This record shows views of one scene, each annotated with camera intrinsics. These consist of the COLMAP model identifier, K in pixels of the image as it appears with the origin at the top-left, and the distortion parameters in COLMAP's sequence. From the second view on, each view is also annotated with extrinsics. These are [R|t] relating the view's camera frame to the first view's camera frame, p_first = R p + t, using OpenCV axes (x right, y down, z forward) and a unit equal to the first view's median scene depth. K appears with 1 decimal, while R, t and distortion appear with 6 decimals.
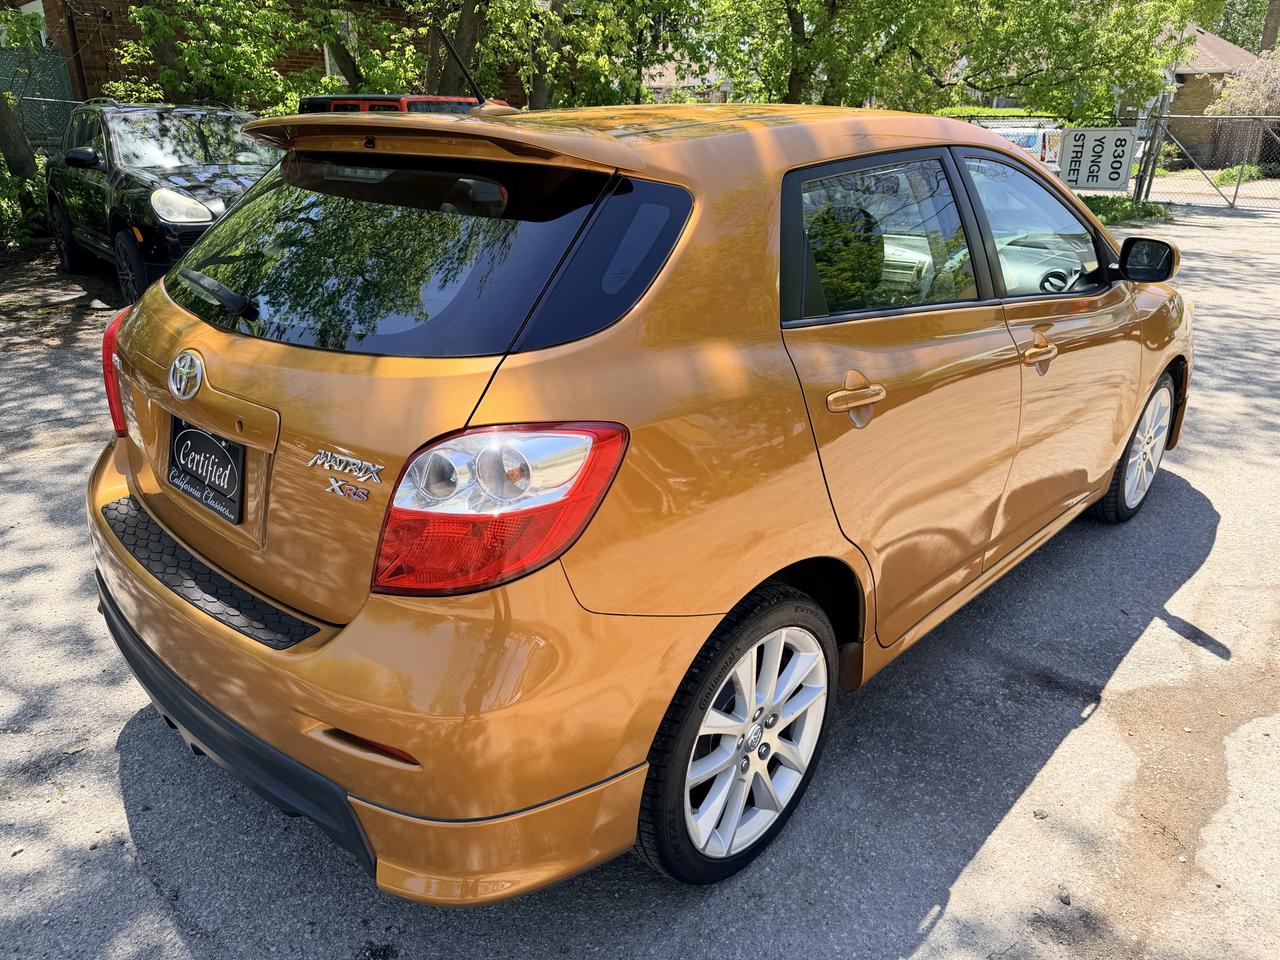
lens RADIAL K [[914.4, 0, 632.3], [0, 914.4, 485.8], [0, 0, 1]] dist [0.029104, -0.031165]
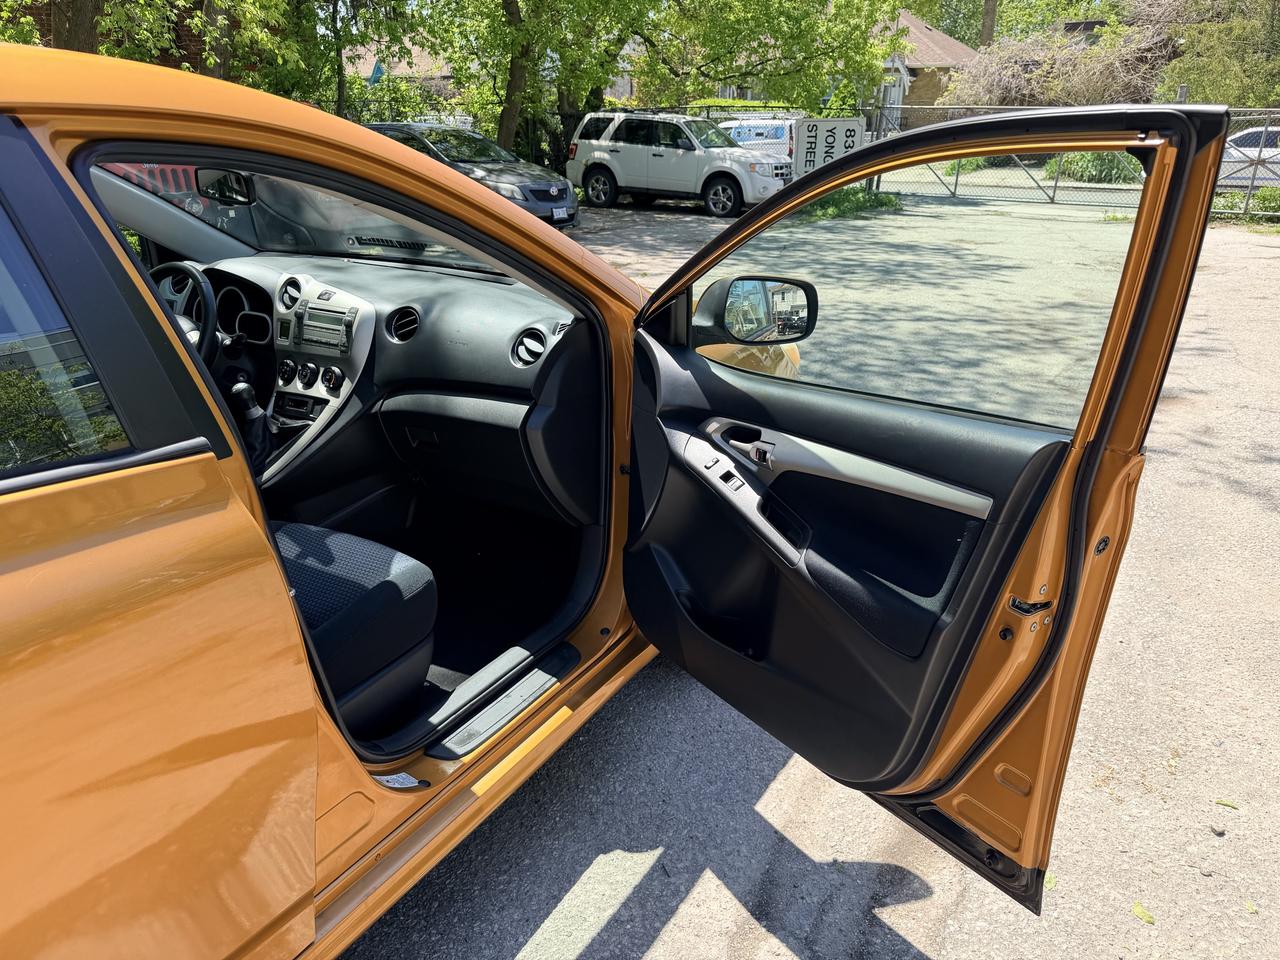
lens RADIAL K [[914.4, 0, 645.0], [0, 914.4, 483.2], [0, 0, 1]] dist [0.029104, -0.031165]
pose [[0.974598, -0.081719, 0.208518, 0.076986], [0.080805, 0.996646, 0.012913, -0.024914], [-0.208874, 0.004264, 0.977933, 0.072593]]
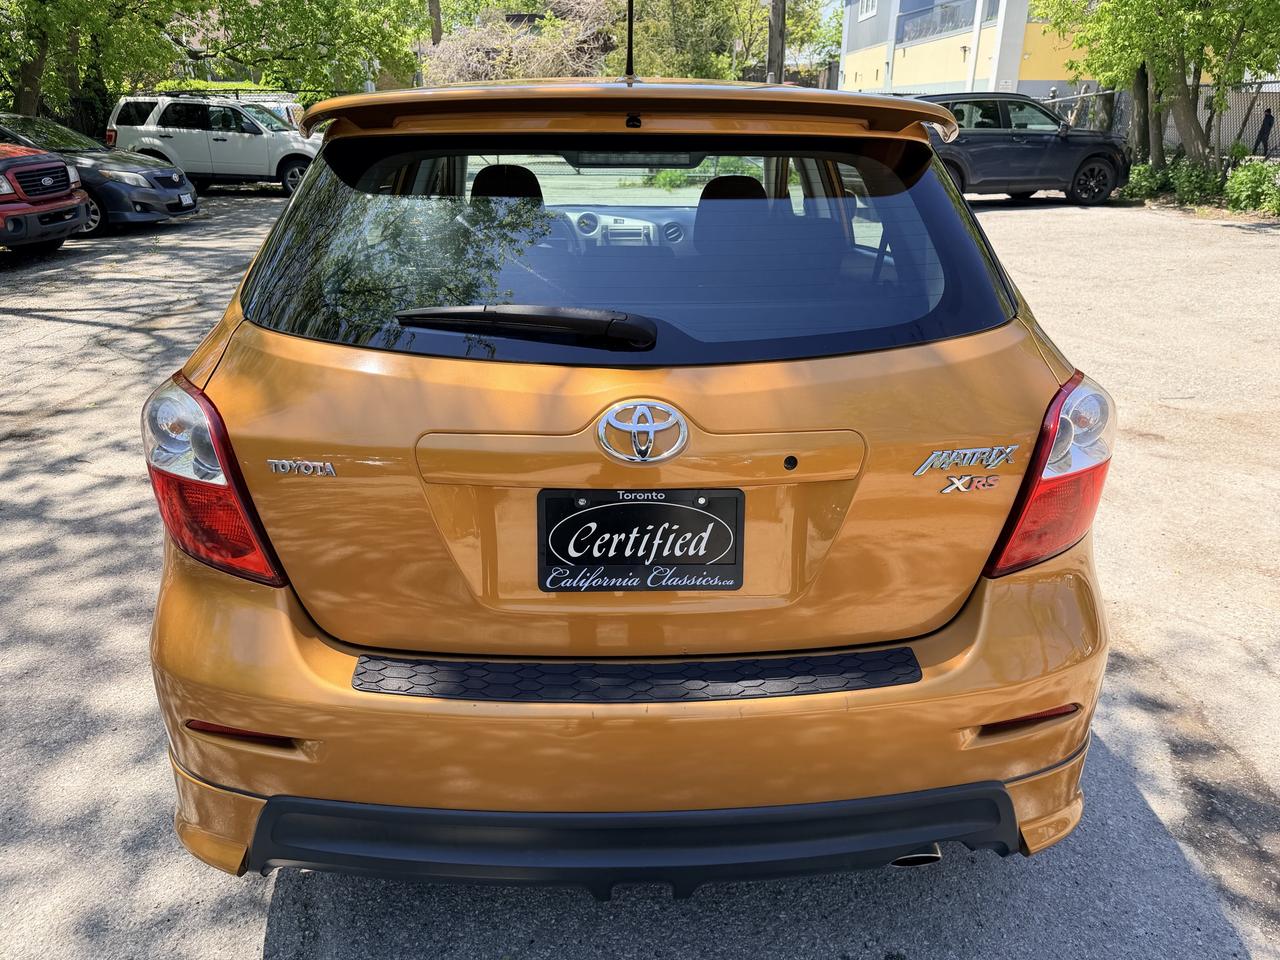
lens RADIAL K [[914.4, 0, 631.3], [0, 914.4, 482.8], [0, 0, 1]] dist [0.029104, -0.031165]
pose [[0.705589, -0.276353, 0.652513, -0.100247], [0.262297, 0.957271, 0.121792, -0.017403], [-0.658289, 0.085217, 0.747926, 0.043679]]
